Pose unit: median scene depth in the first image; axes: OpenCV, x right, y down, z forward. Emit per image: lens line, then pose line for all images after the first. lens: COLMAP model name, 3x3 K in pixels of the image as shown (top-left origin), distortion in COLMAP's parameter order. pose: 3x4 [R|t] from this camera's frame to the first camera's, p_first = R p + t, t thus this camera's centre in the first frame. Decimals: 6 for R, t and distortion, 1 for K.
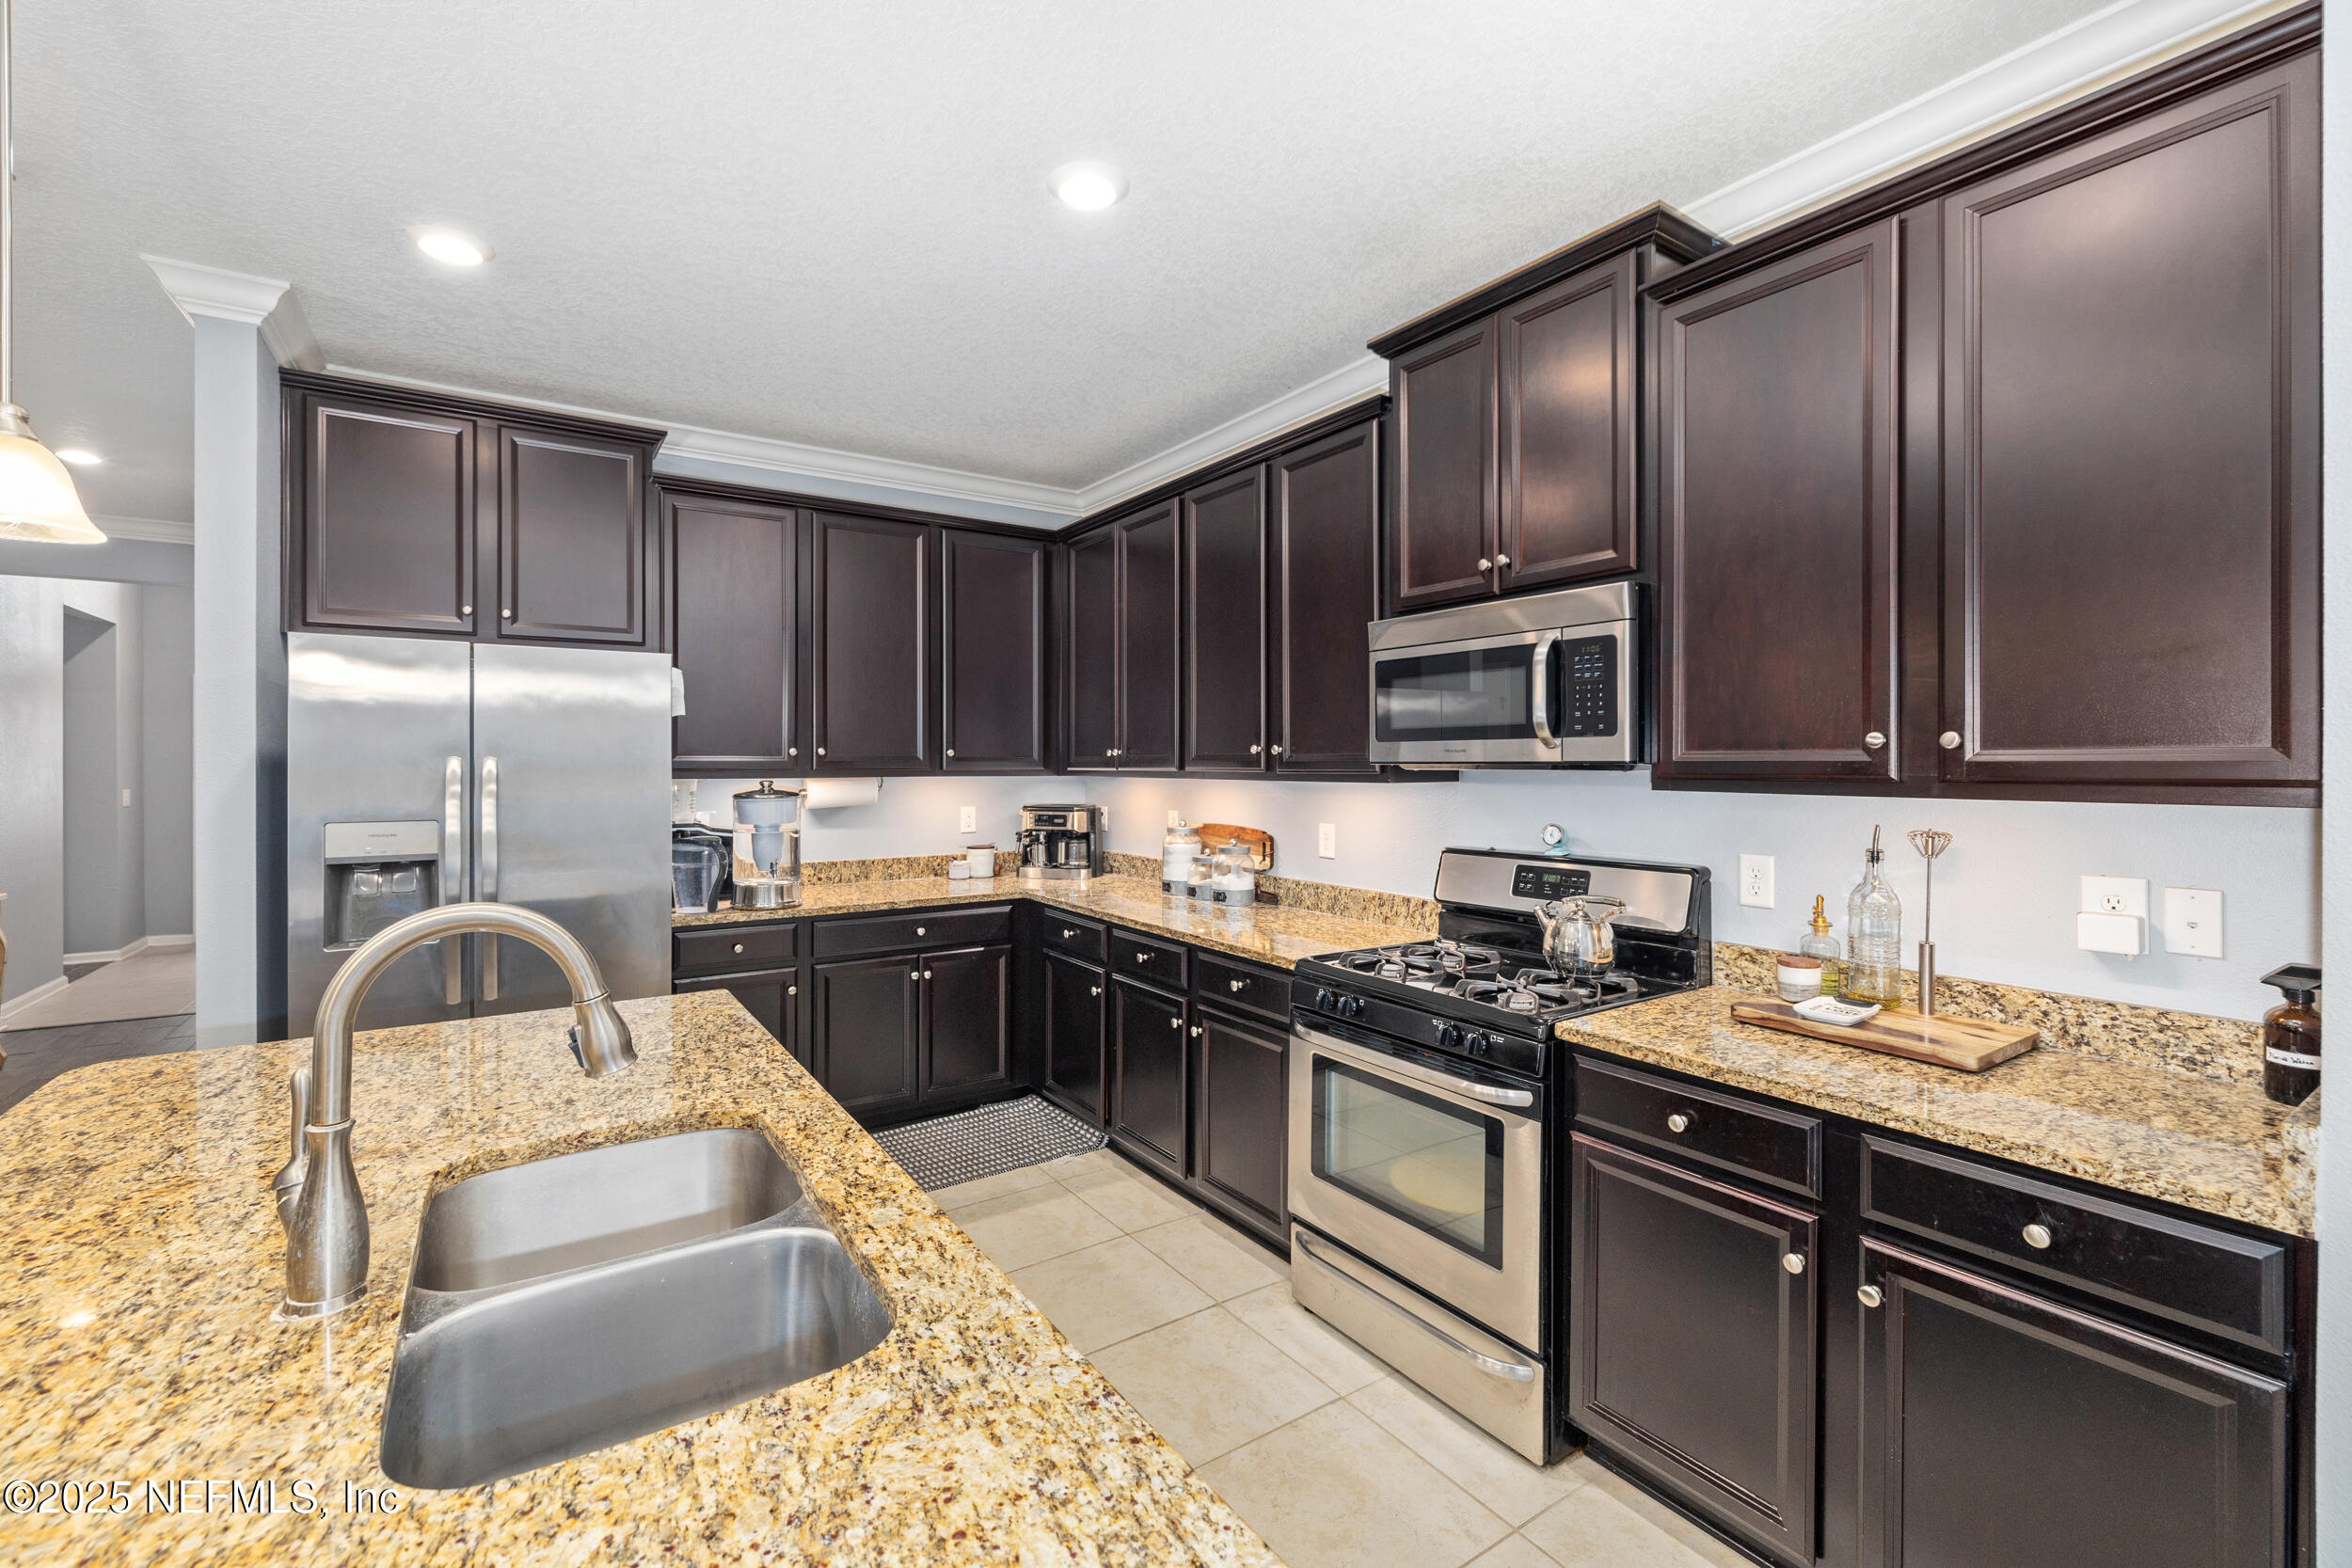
lens RADIAL K [[984.2, 0, 1143.6], [0, 984.2, 768.5], [0, 0, 1]] dist [-0.000482, -0.000646]
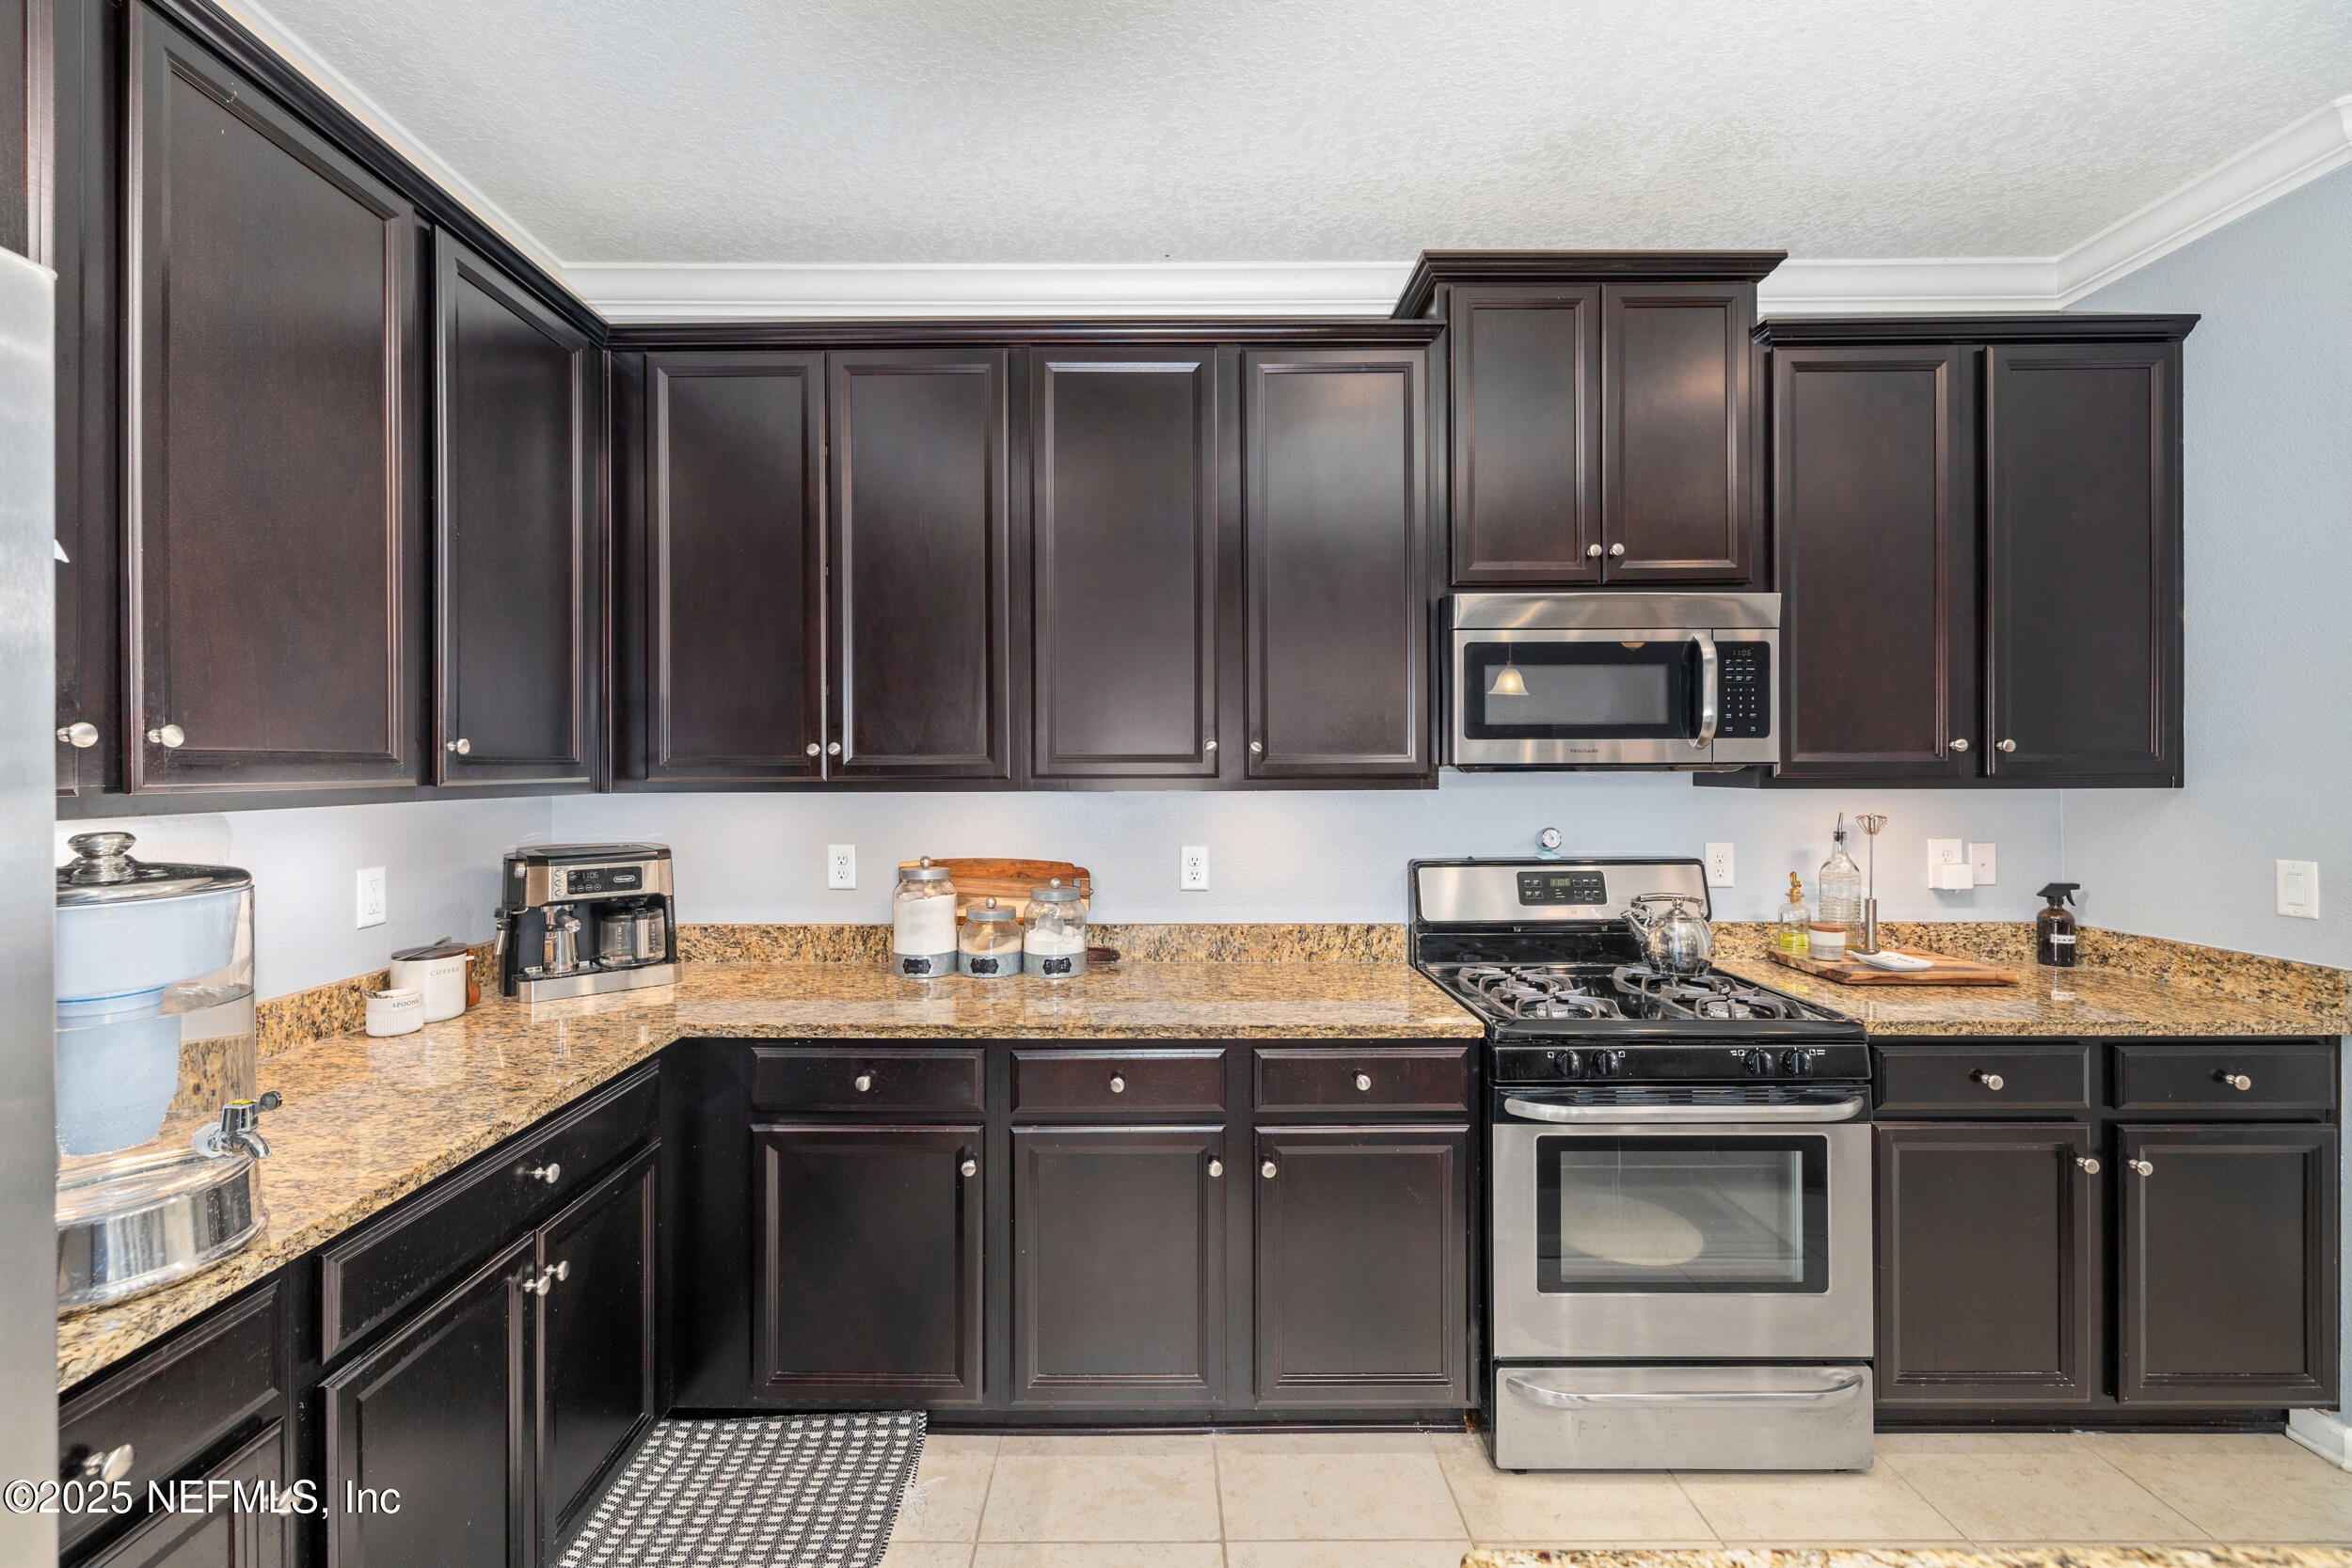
lens RADIAL K [[984.2, 0, 1143.6], [0, 984.2, 768.5], [0, 0, 1]] dist [-0.000482, -0.000646]
pose [[0.547922, -0.005219, 0.836513, -0.658944], [0.009606, 0.999954, -0.000053, -0.005868], [-0.836474, 0.008064, 0.547947, 0.843332]]
